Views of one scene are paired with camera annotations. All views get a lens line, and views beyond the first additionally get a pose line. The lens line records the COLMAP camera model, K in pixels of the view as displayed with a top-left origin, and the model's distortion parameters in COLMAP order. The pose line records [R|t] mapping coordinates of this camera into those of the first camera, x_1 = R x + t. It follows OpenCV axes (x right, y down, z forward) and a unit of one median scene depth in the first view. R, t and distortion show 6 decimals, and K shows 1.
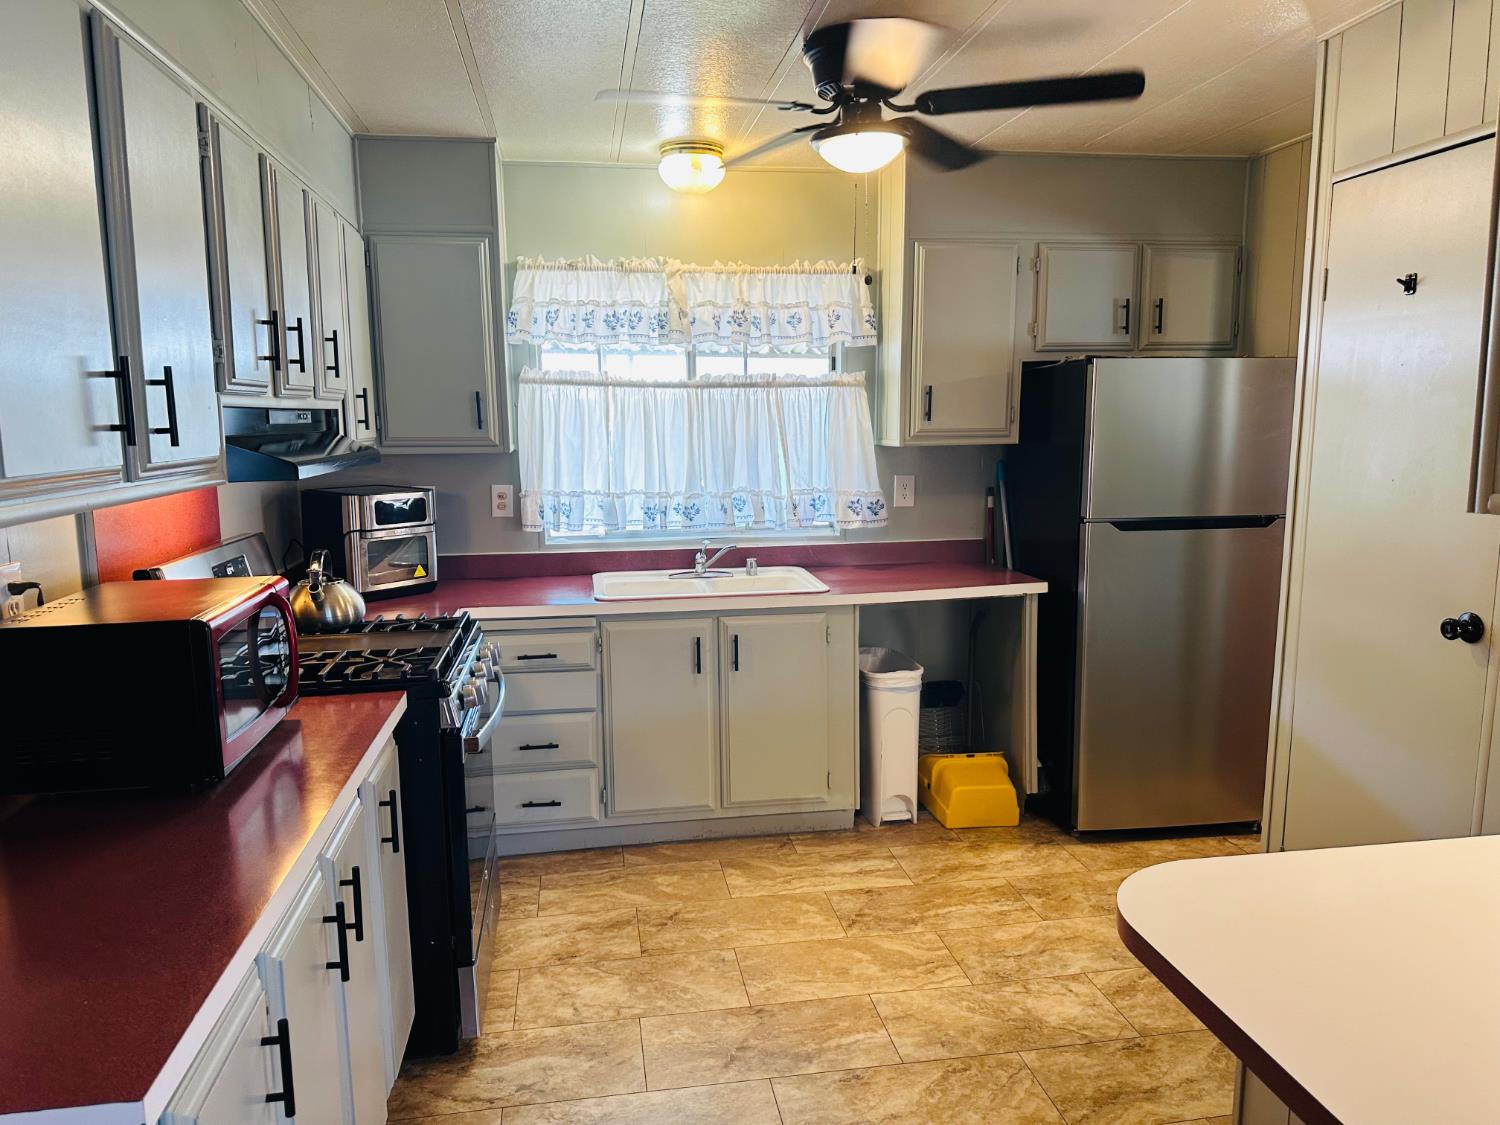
lens RADIAL K [[1069.3, 0, 764.6], [0, 1069.3, 584.4], [0, 0, 1]] dist [0.114245, -0.163300]
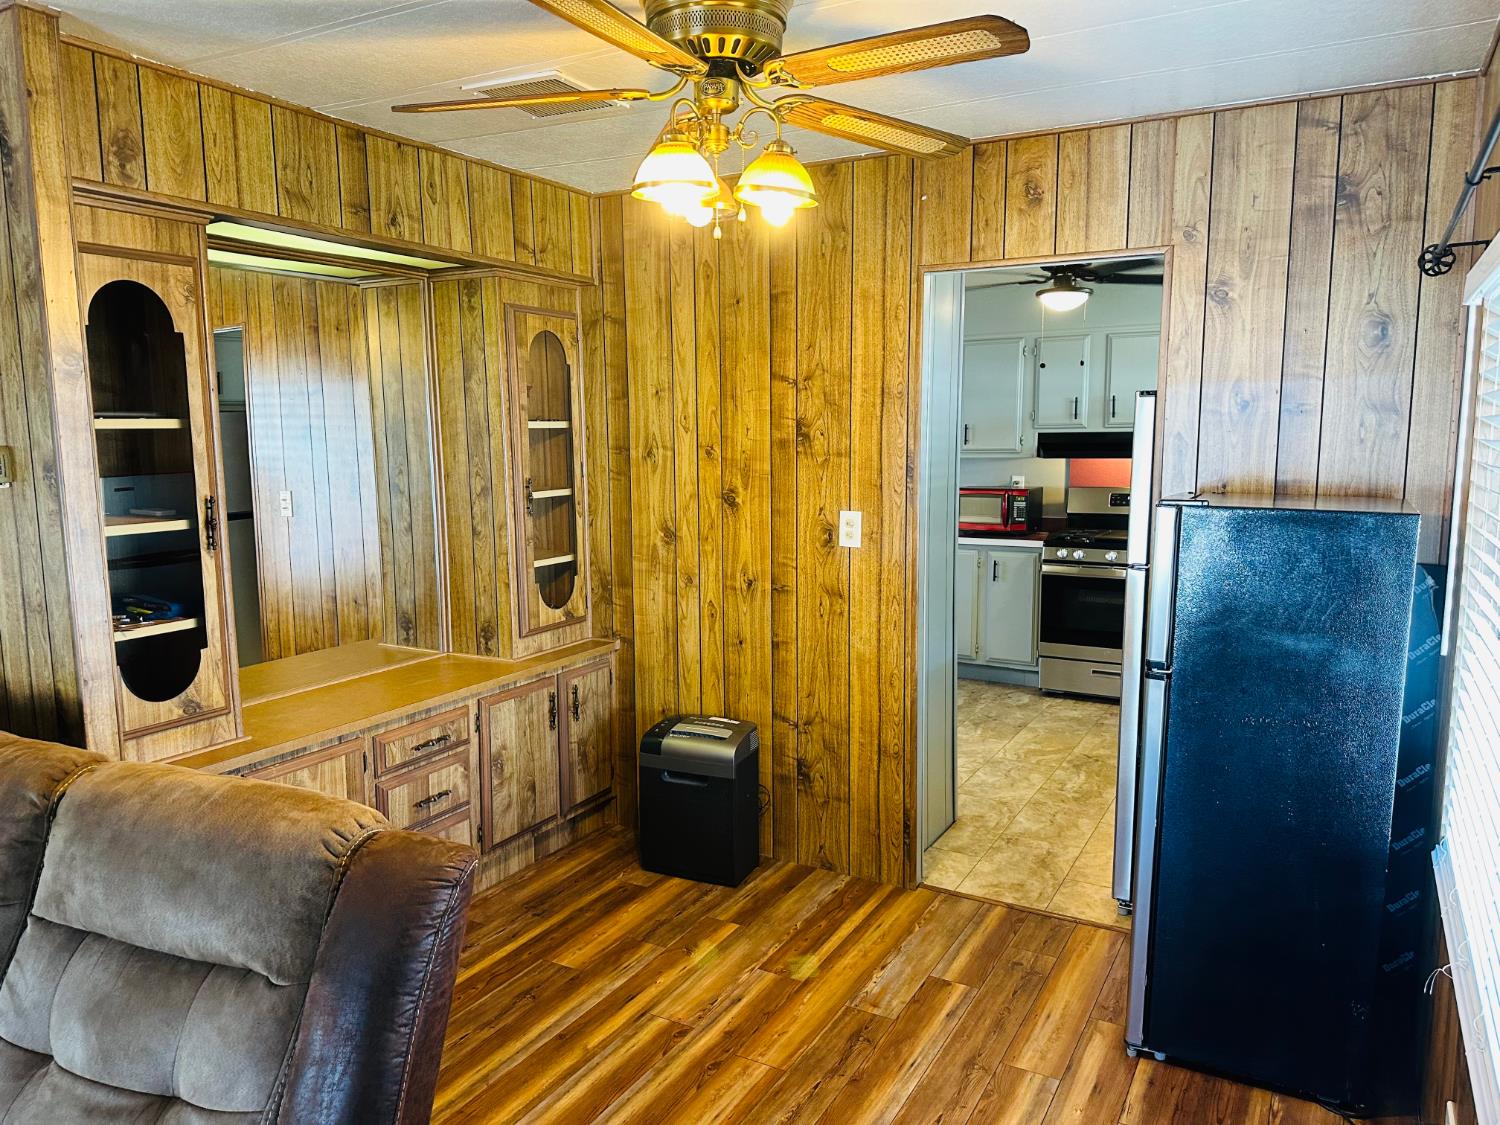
lens RADIAL K [[1069.3, 0, 764.6], [0, 1069.3, 584.4], [0, 0, 1]] dist [0.114245, -0.163300]
pose [[-0.613887, 0.125941, -0.779283, 1.401692], [-0.113448, 0.962868, 0.244980, -0.236828], [0.781199, 0.238798, -0.576804, 1.311381]]
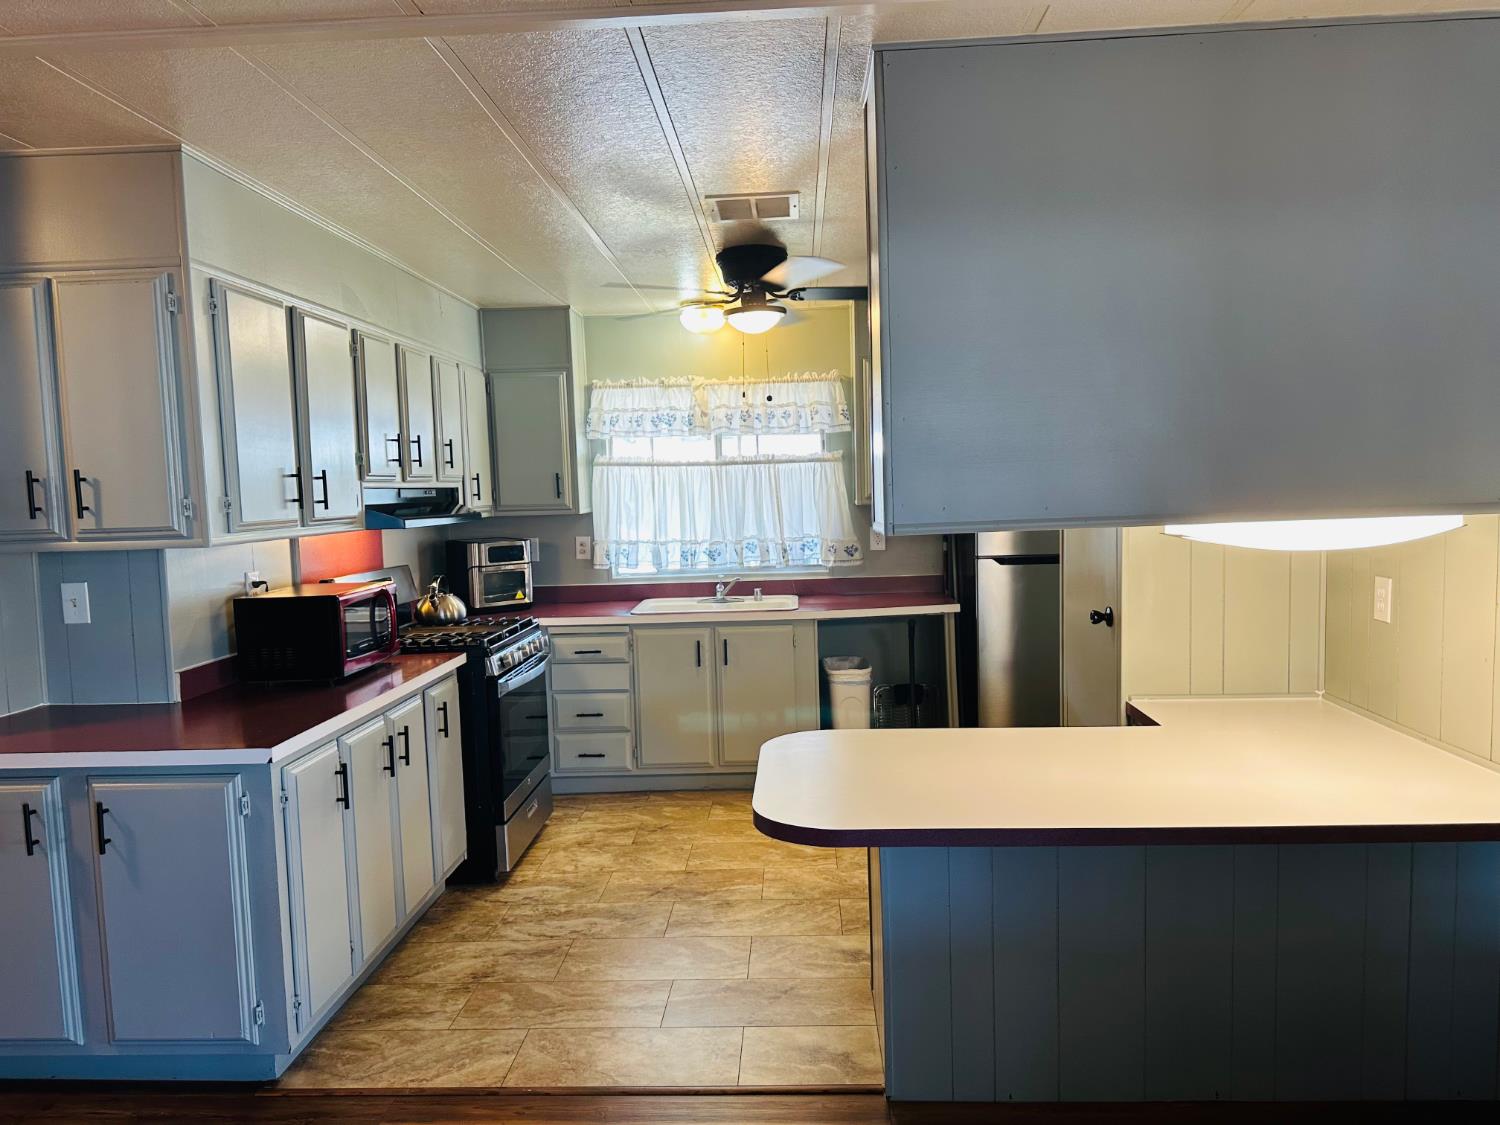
lens RADIAL K [[1069.3, 0, 764.6], [0, 1069.3, 584.4], [0, 0, 1]] dist [0.114245, -0.163300]
pose [[0.979047, -0.001889, -0.203624, 0.309858], [-0.010356, 0.998201, -0.059055, 0.057290], [0.203369, 0.059926, 0.977266, -0.369431]]
